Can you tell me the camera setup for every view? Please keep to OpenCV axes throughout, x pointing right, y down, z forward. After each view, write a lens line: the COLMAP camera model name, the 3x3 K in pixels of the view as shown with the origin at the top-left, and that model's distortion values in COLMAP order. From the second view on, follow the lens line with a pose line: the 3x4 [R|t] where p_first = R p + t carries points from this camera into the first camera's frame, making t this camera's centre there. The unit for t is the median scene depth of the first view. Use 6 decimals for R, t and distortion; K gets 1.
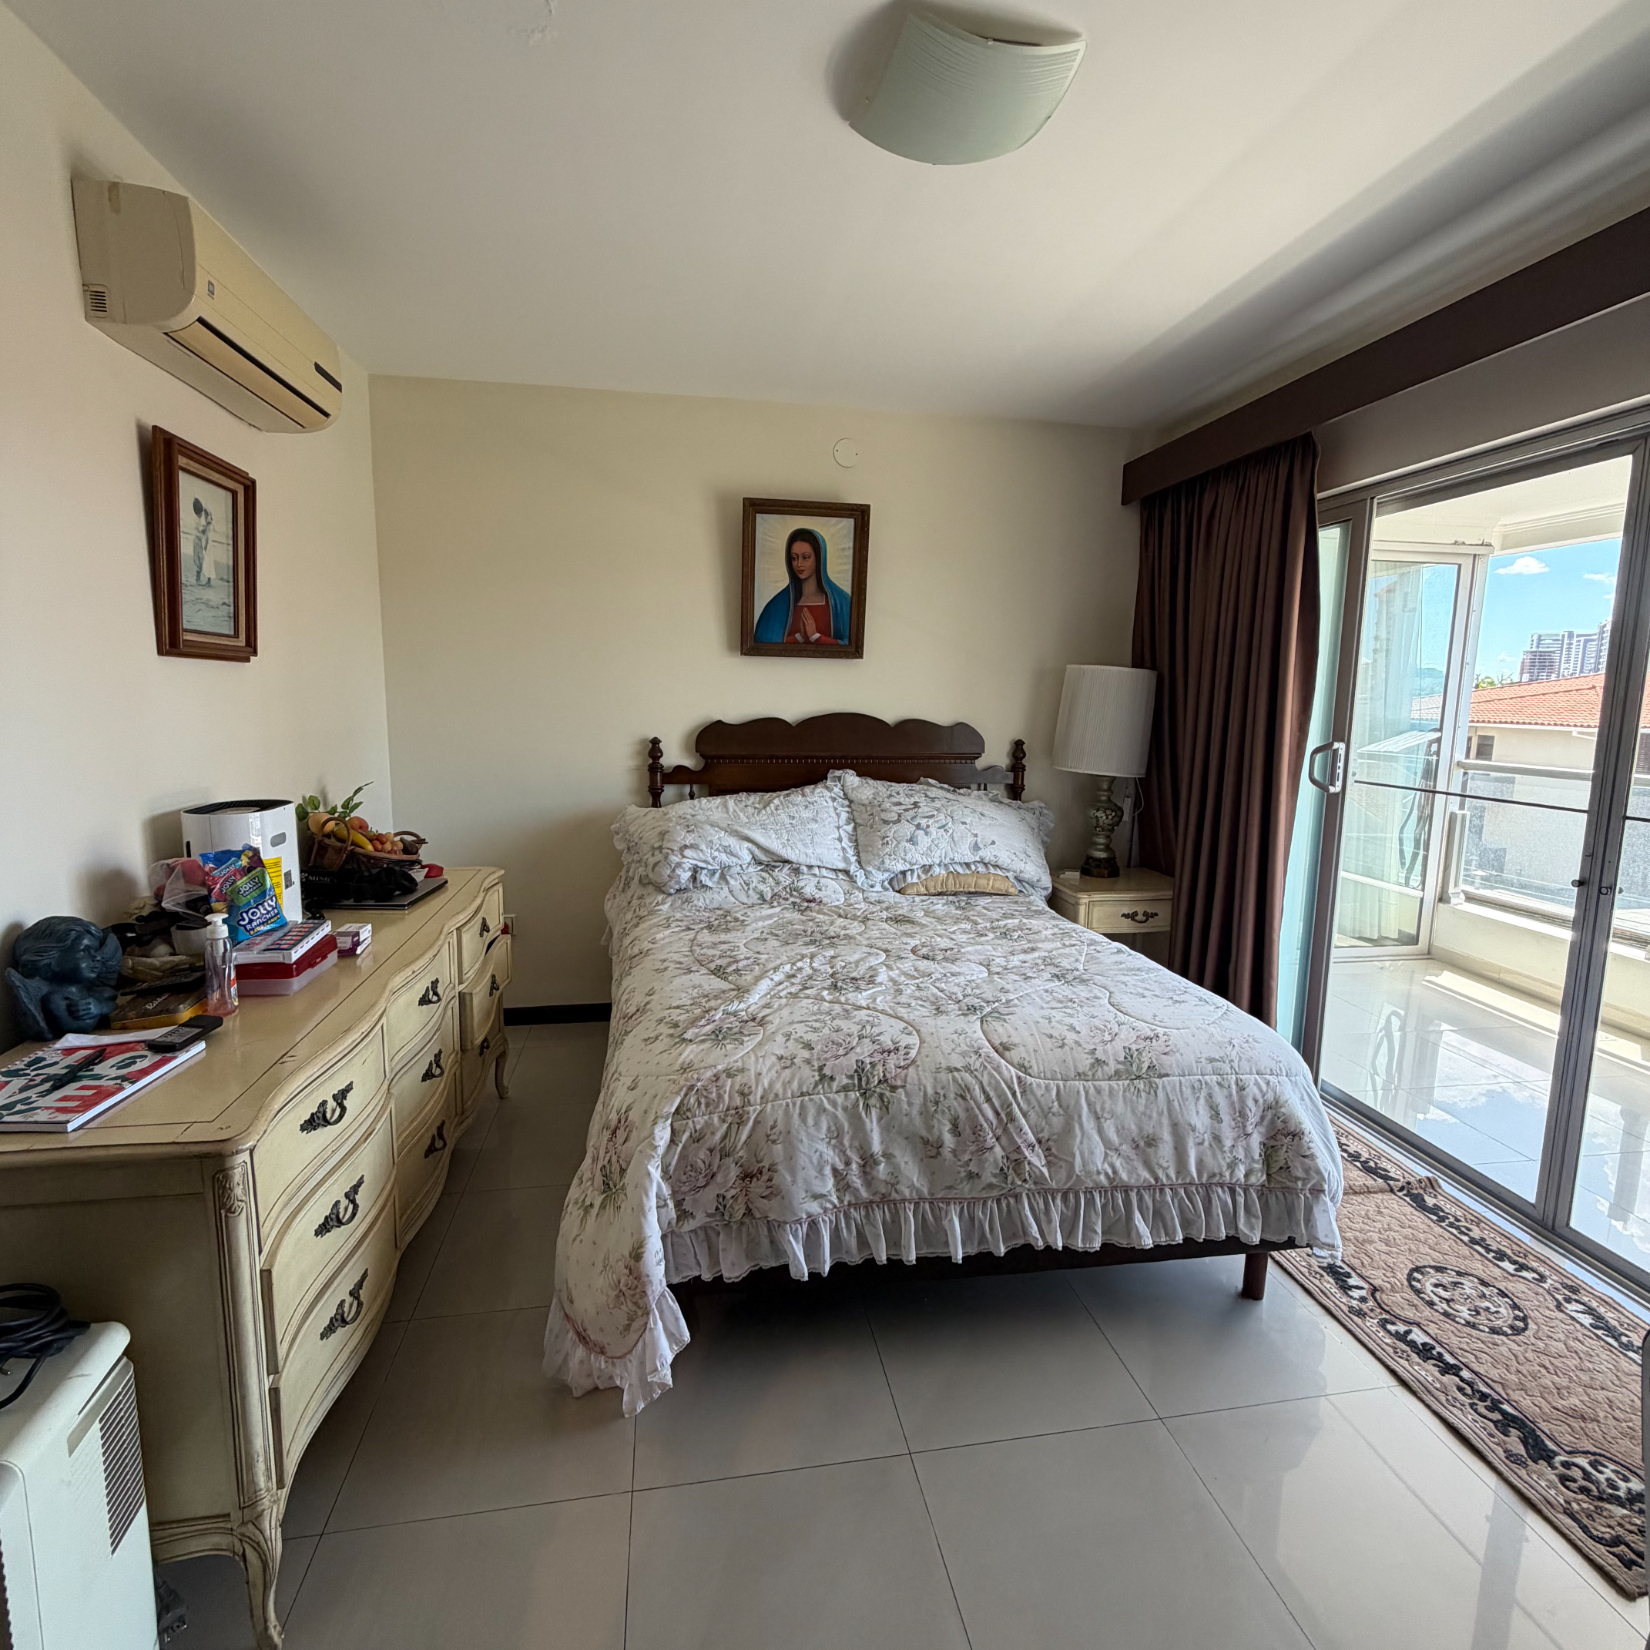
lens RADIAL K [[877.2, 0, 821.9], [0, 877.2, 816.0], [0, 0, 1]] dist [-0.001471, 0.001020]
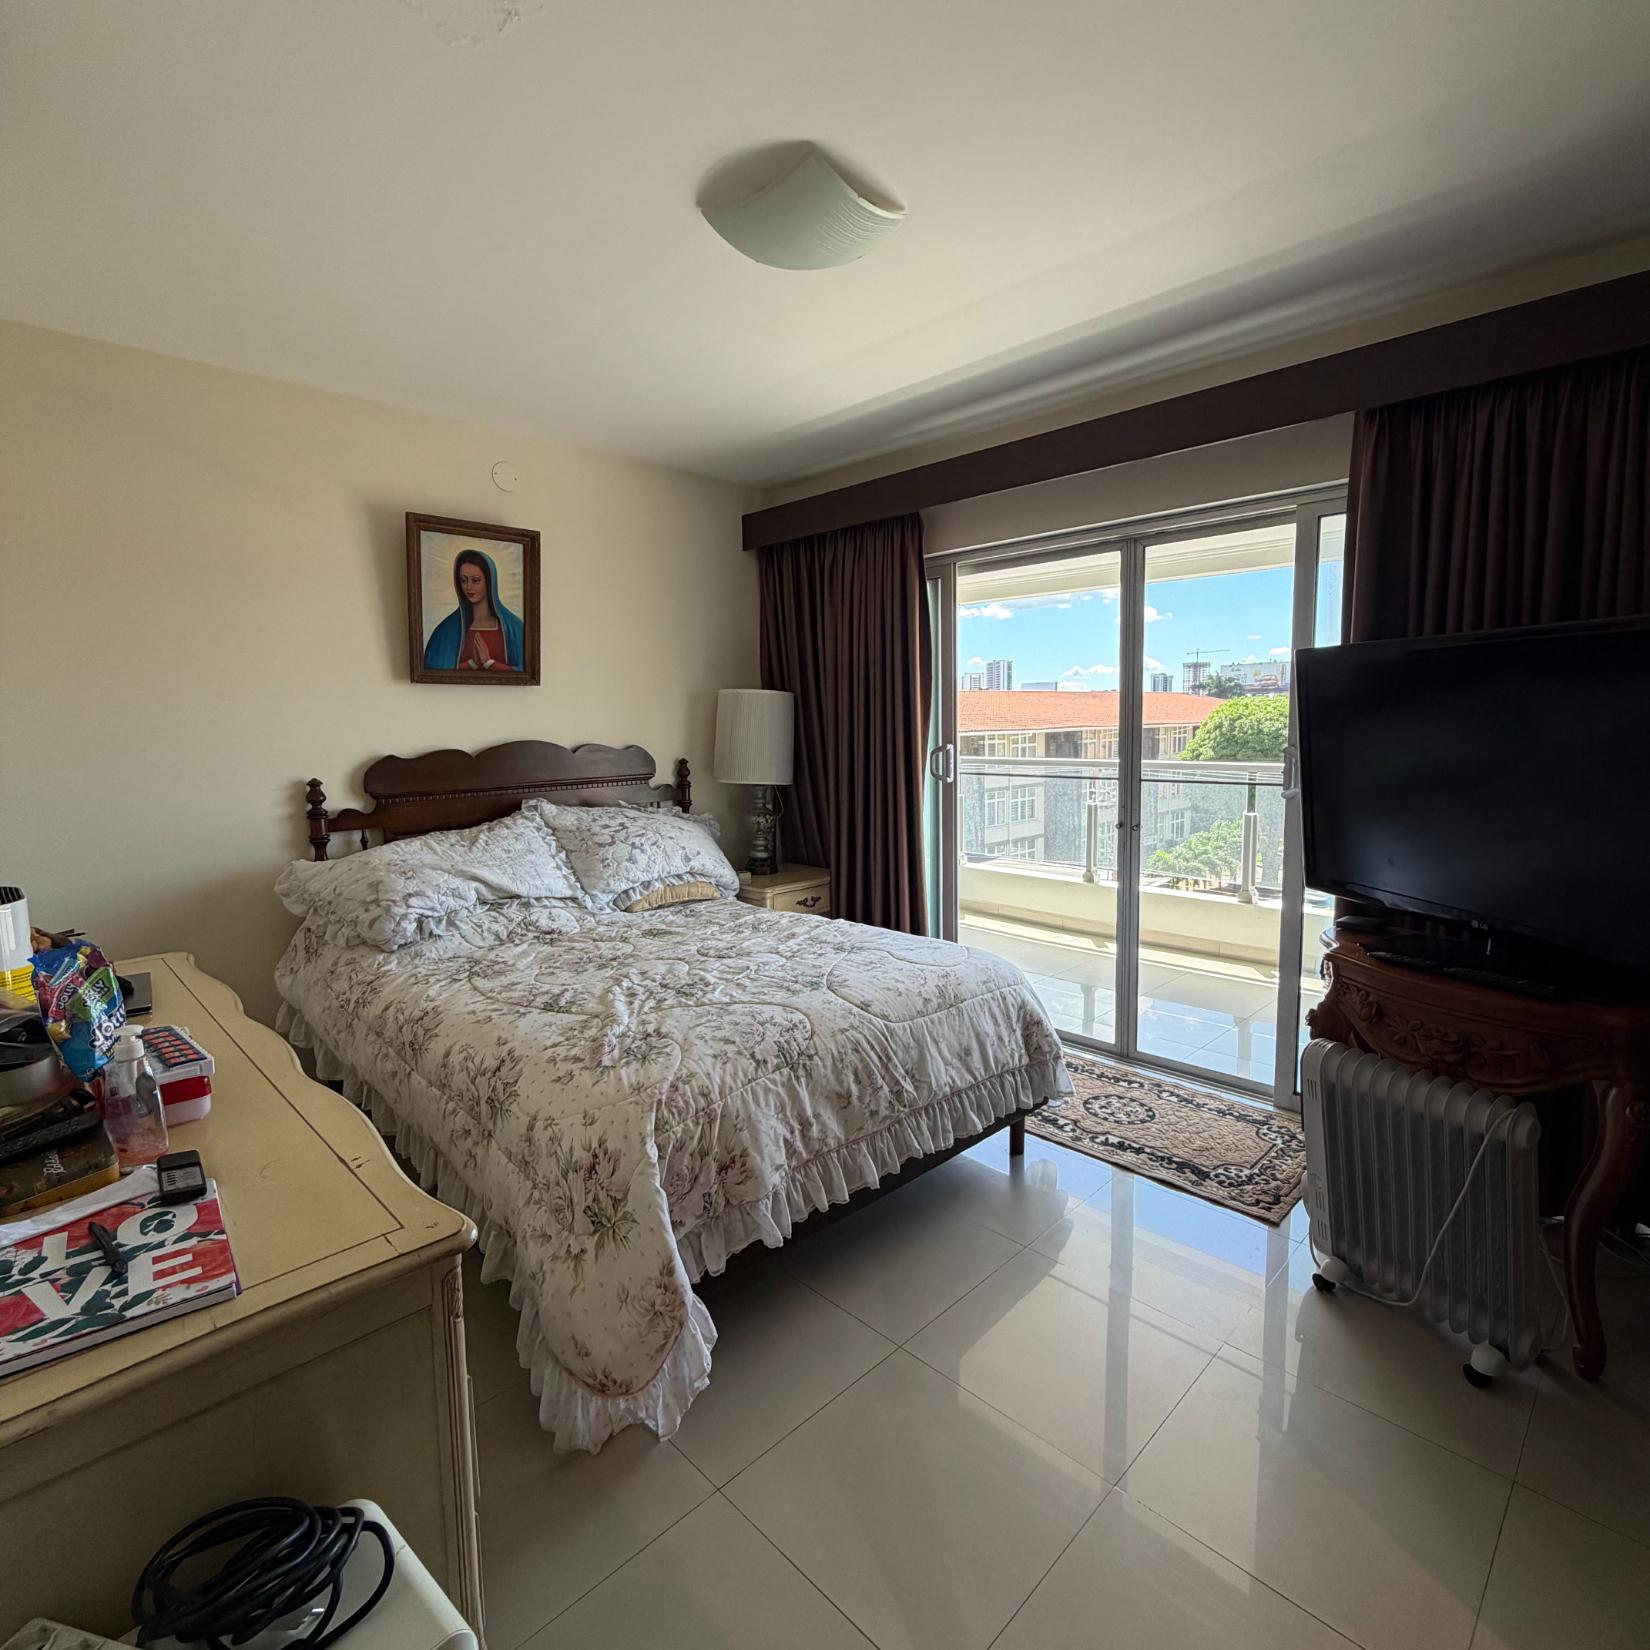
lens RADIAL K [[877.2, 0, 821.9], [0, 877.2, 816.0], [0, 0, 1]] dist [-0.001471, 0.001020]
pose [[0.820488, -0.093156, 0.564022, -0.444578], [0.110397, 0.993881, 0.003559, -0.003113], [-0.560903, 0.059346, 0.825752, 0.026440]]
